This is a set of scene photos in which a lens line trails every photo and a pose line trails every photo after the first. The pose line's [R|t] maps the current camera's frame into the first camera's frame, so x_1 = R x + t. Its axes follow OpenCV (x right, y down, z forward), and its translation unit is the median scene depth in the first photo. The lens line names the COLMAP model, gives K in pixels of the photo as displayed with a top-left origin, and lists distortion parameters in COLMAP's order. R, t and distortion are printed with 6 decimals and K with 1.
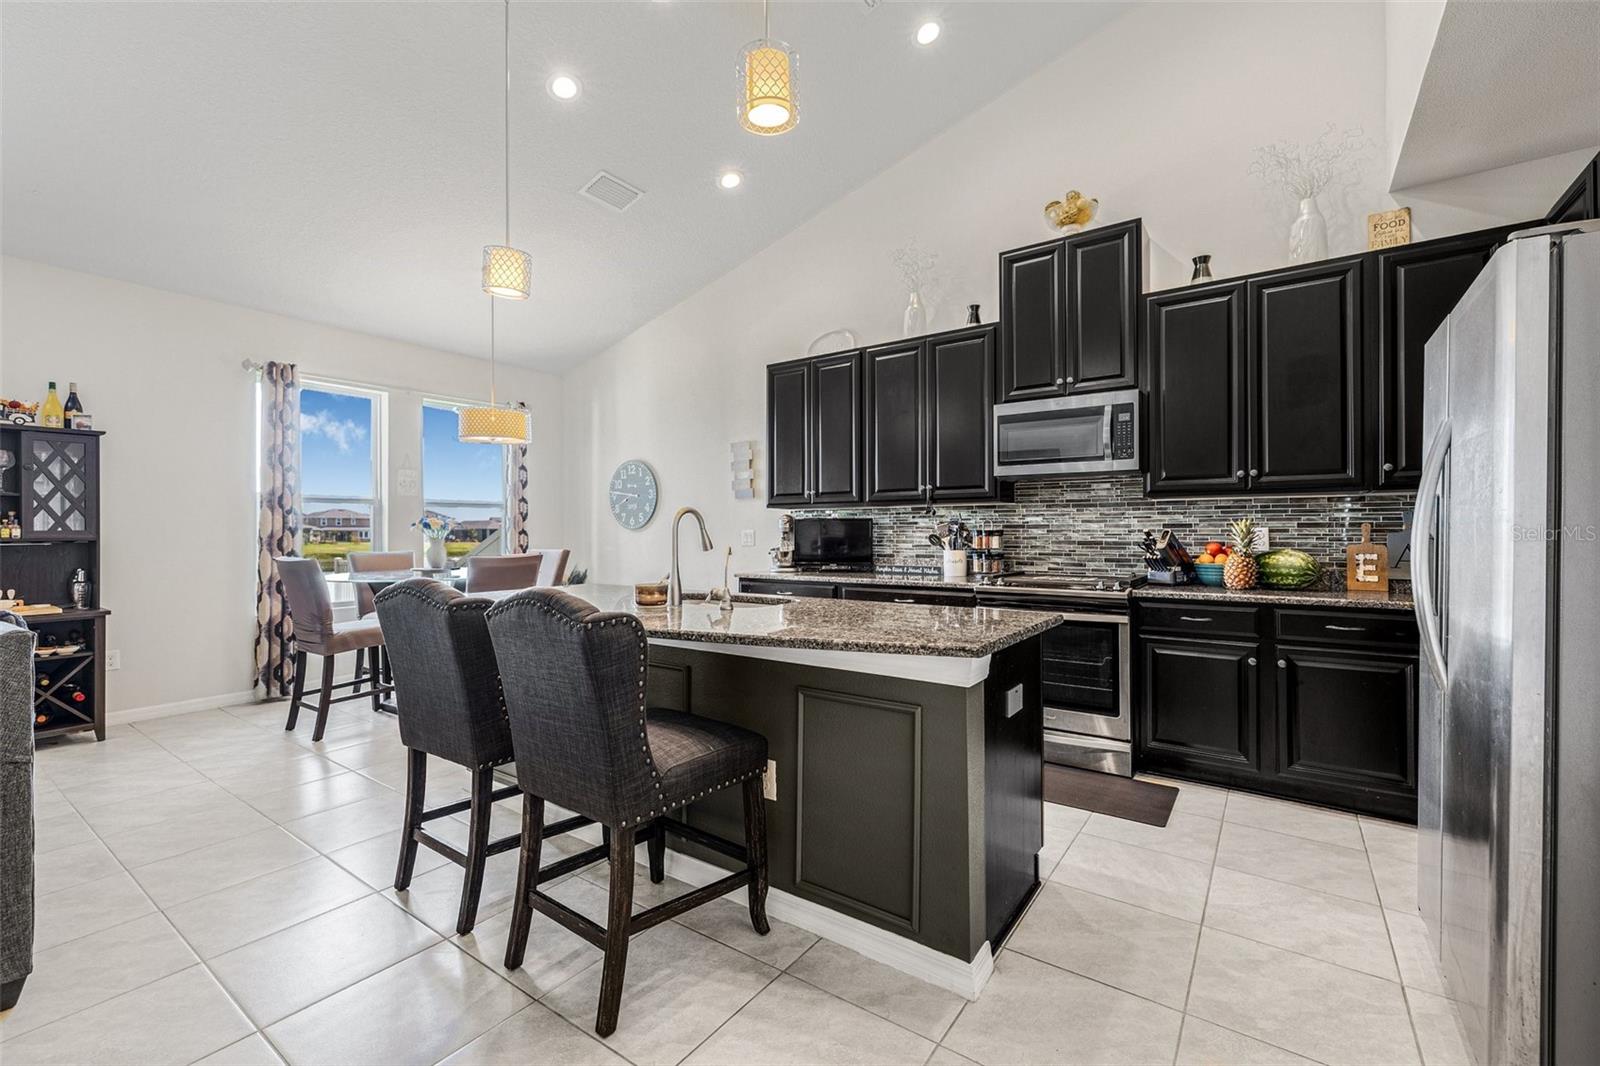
lens RADIAL K [[678.2, 0, 796.2], [0, 678.2, 529.6], [0, 0, 1]] dist [0.004254, -0.000785]
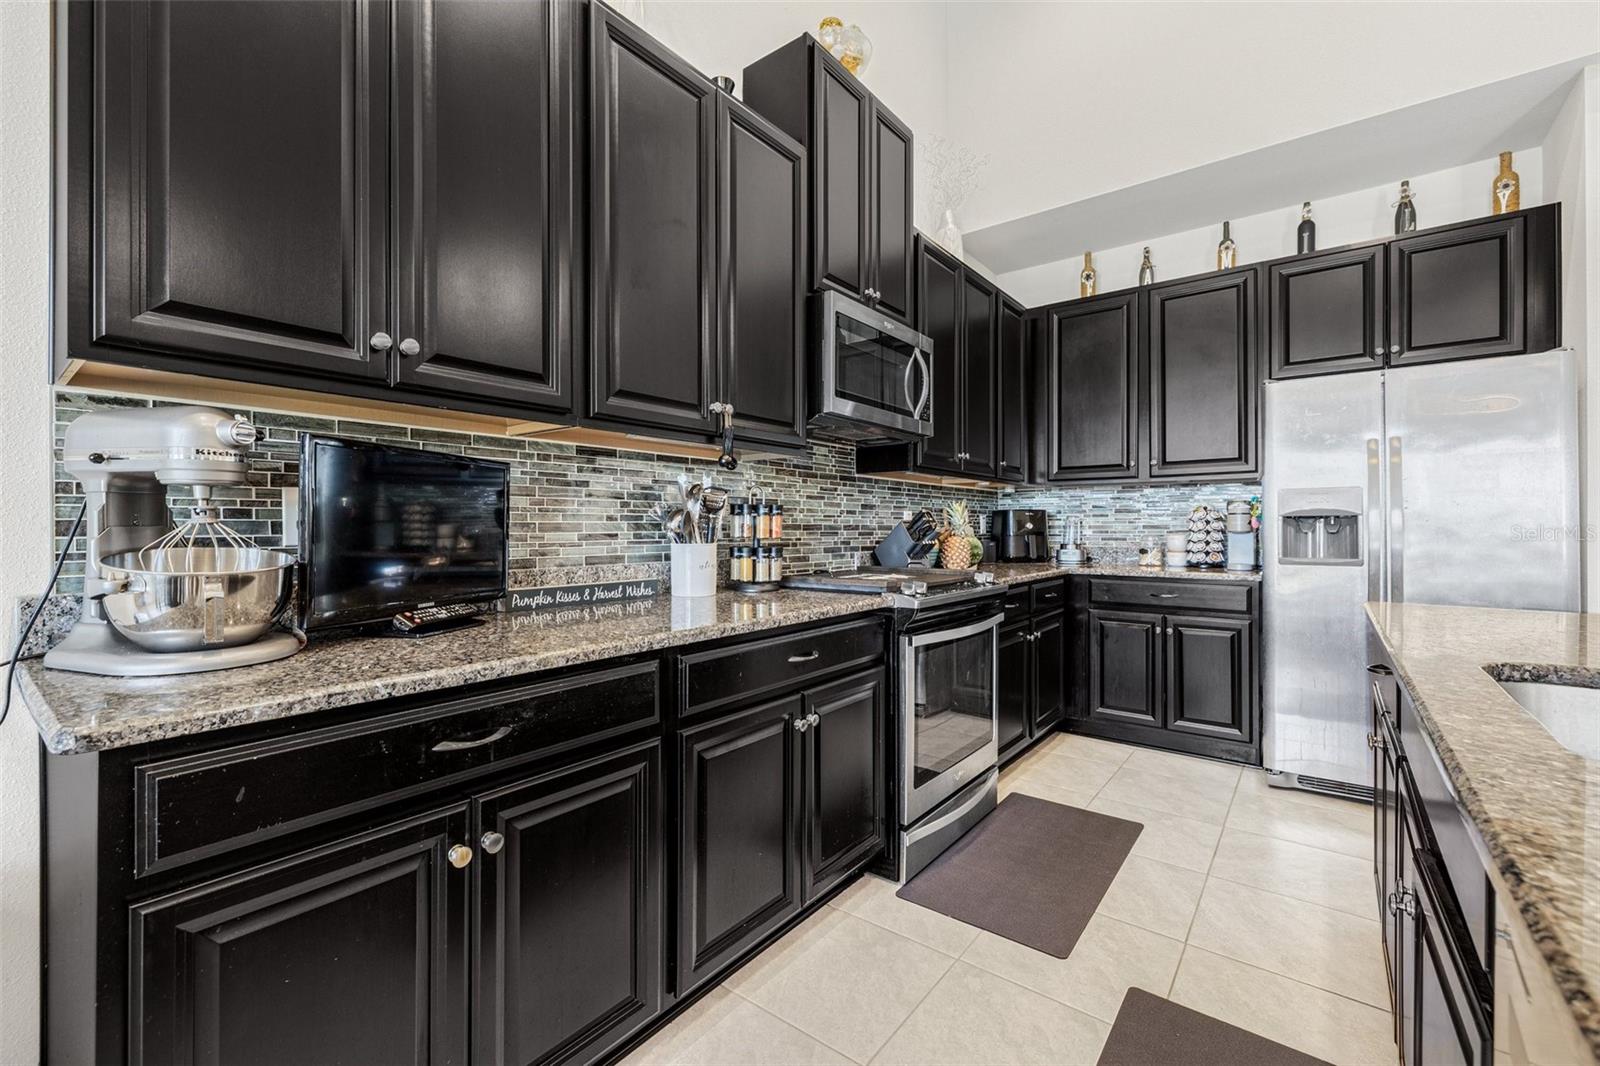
lens RADIAL K [[678.2, 0, 790.7], [0, 678.2, 525.0], [0, 0, 1]] dist [0.004254, -0.000785]
pose [[0.040100, 0.006953, 0.999171, -0.270531], [-0.002159, 0.999974, -0.006872, 0.020976], [-0.999193, -0.001882, 0.040114, 0.940273]]
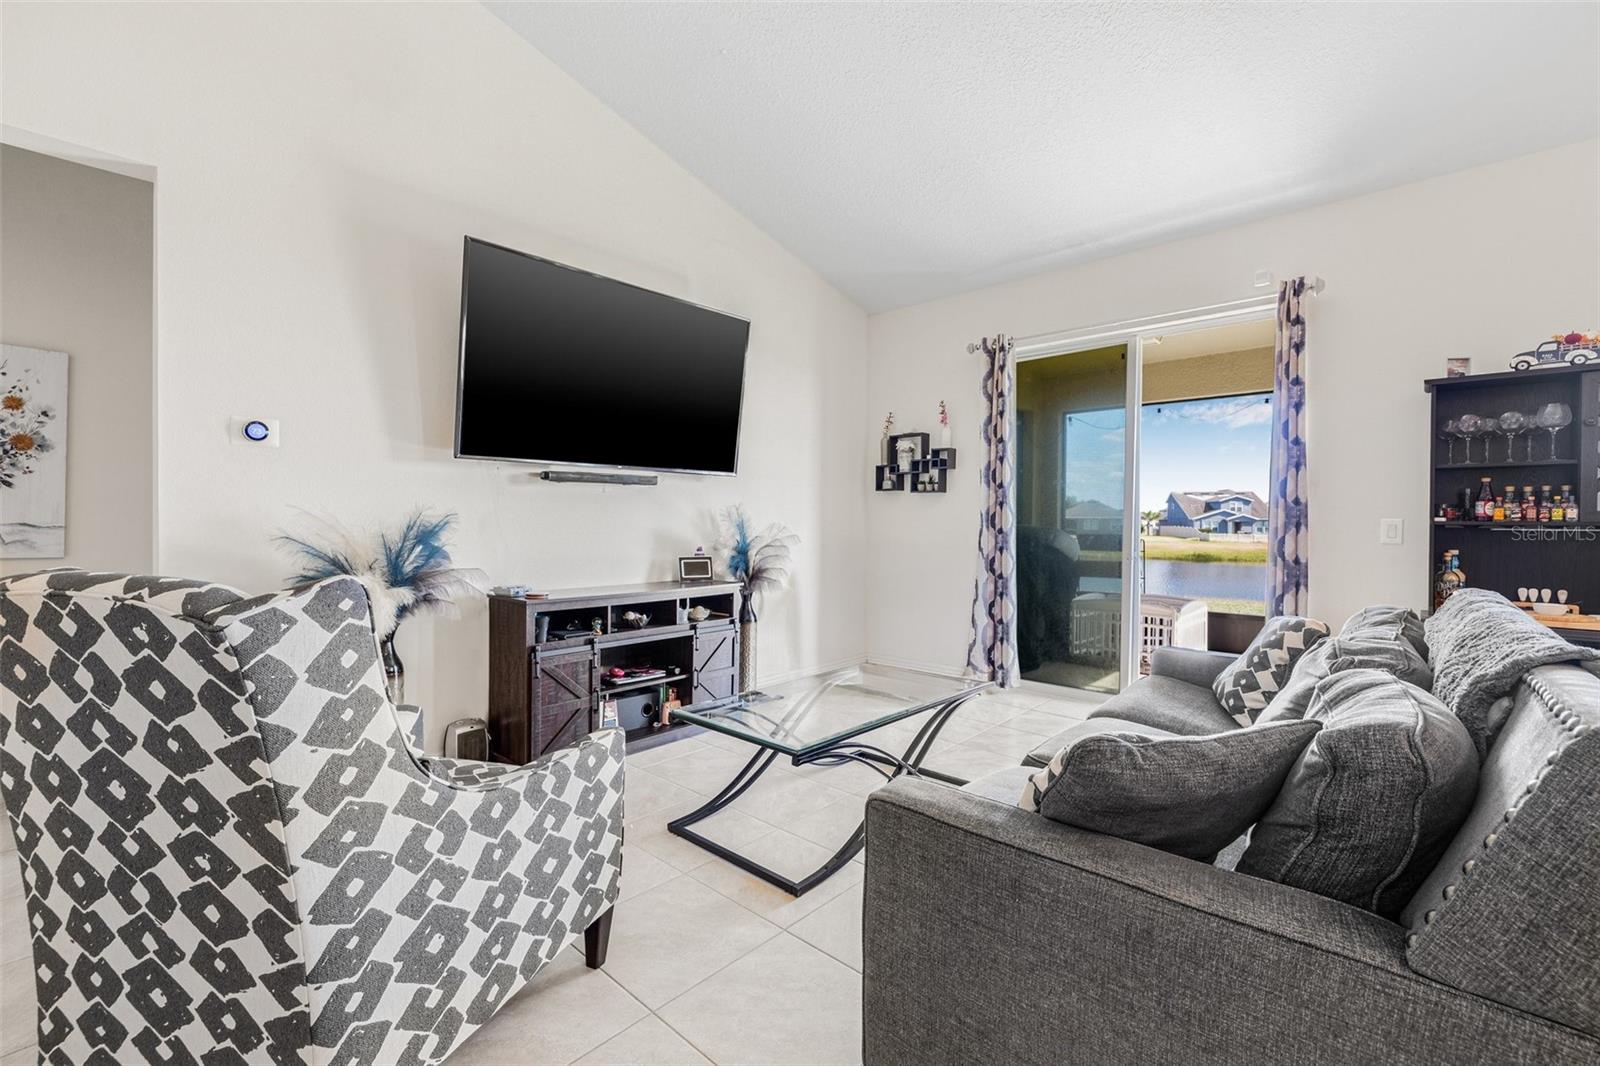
lens RADIAL K [[678.2, 0, 784.0], [0, 678.2, 525.0], [0, 0, 1]] dist [0.004254, -0.000785]
pose [[-0.133526, 0.009444, -0.991000, -0.283833], [-0.006520, 0.999925, 0.010408, 0.013019], [0.991024, 0.007851, -0.133454, 0.239532]]
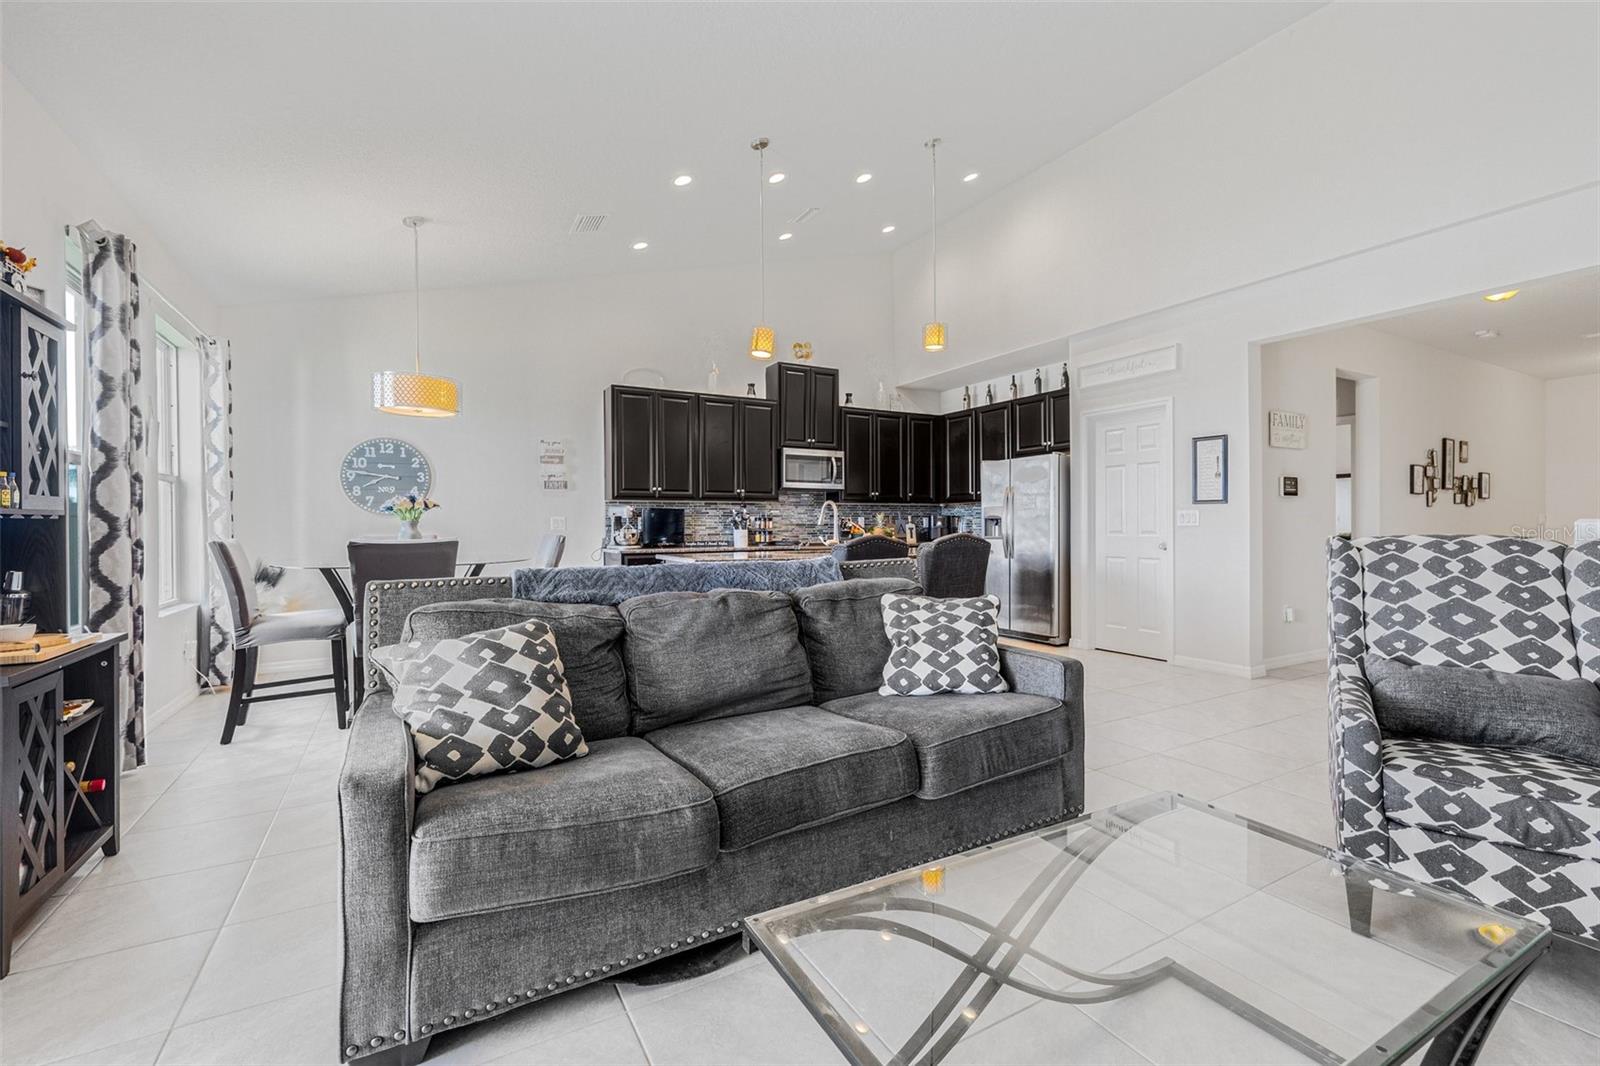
lens RADIAL K [[678.2, 0, 790.1], [0, 678.2, 528.3], [0, 0, 1]] dist [0.004254, -0.000785]
pose [[0.426206, -0.001259, 0.904625, -1.236843], [0.002006, 0.999998, 0.000447, 0.027192], [-0.904624, 0.001624, 0.426207, 0.201614]]
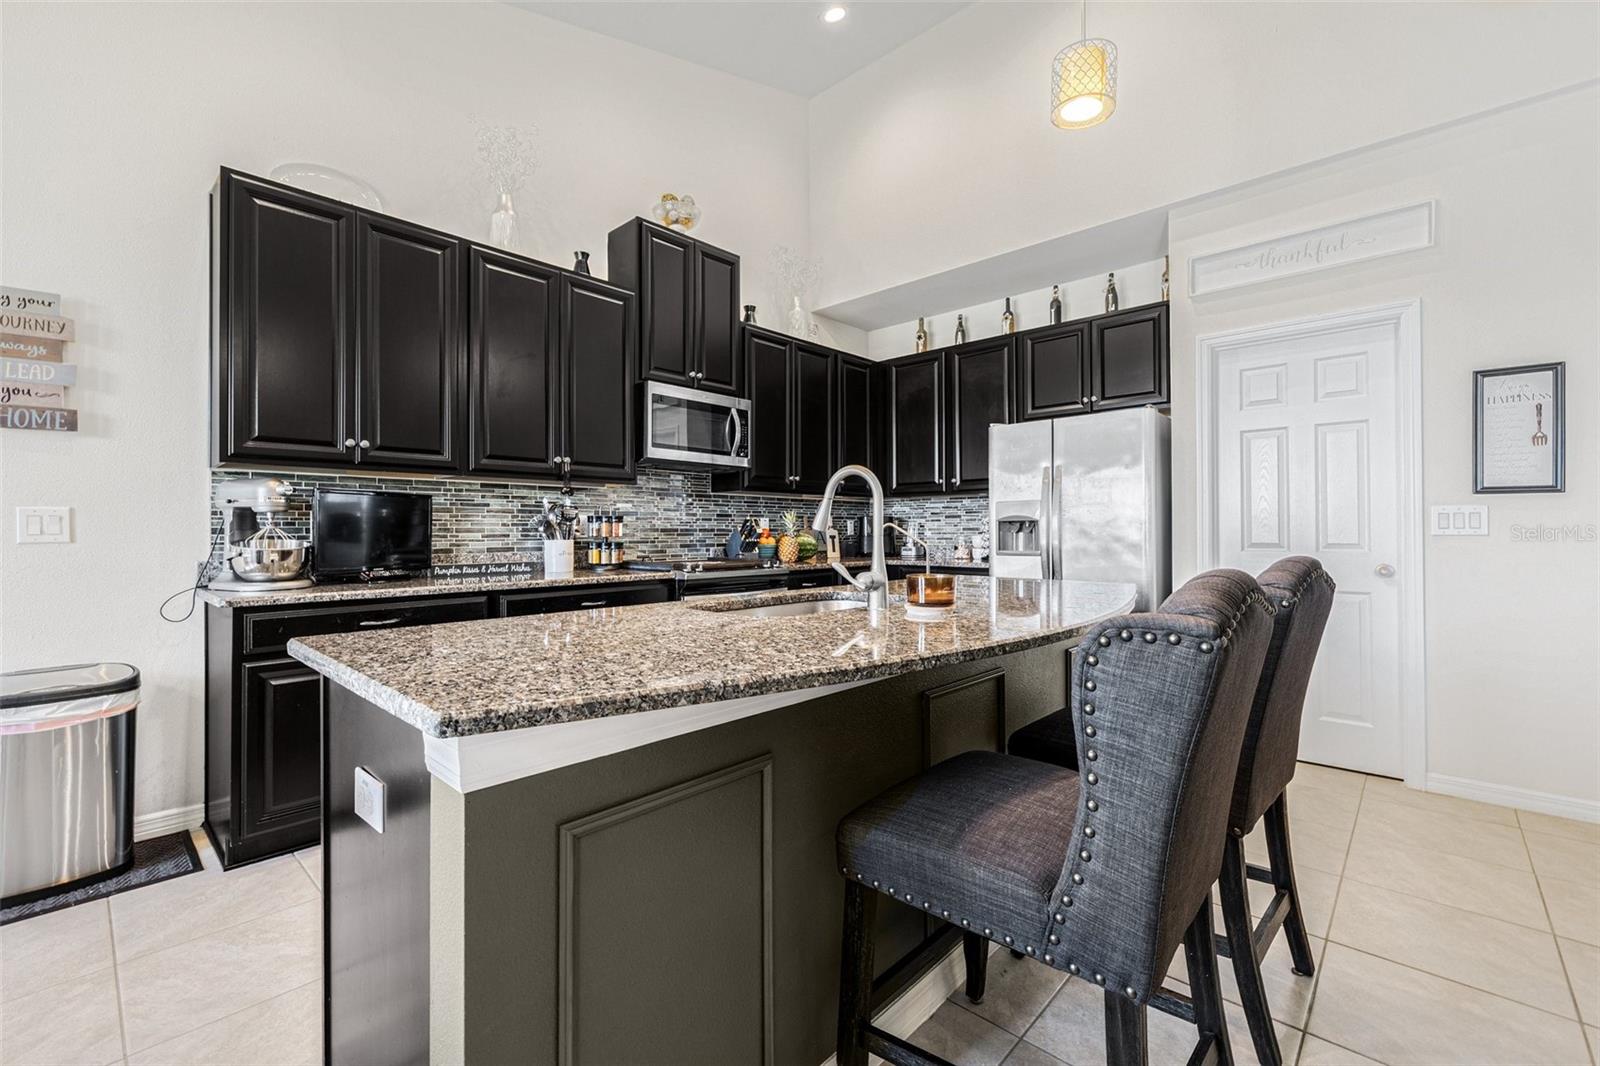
lens RADIAL K [[678.2, 0, 790.0], [0, 678.2, 526.9], [0, 0, 1]] dist [0.004254, -0.000785]
pose [[0.128058, 0.009386, 0.991722, -0.558329], [0.000620, 0.999954, -0.009544, 0.023481], [-0.991766, 0.001837, 0.128046, 0.641715]]
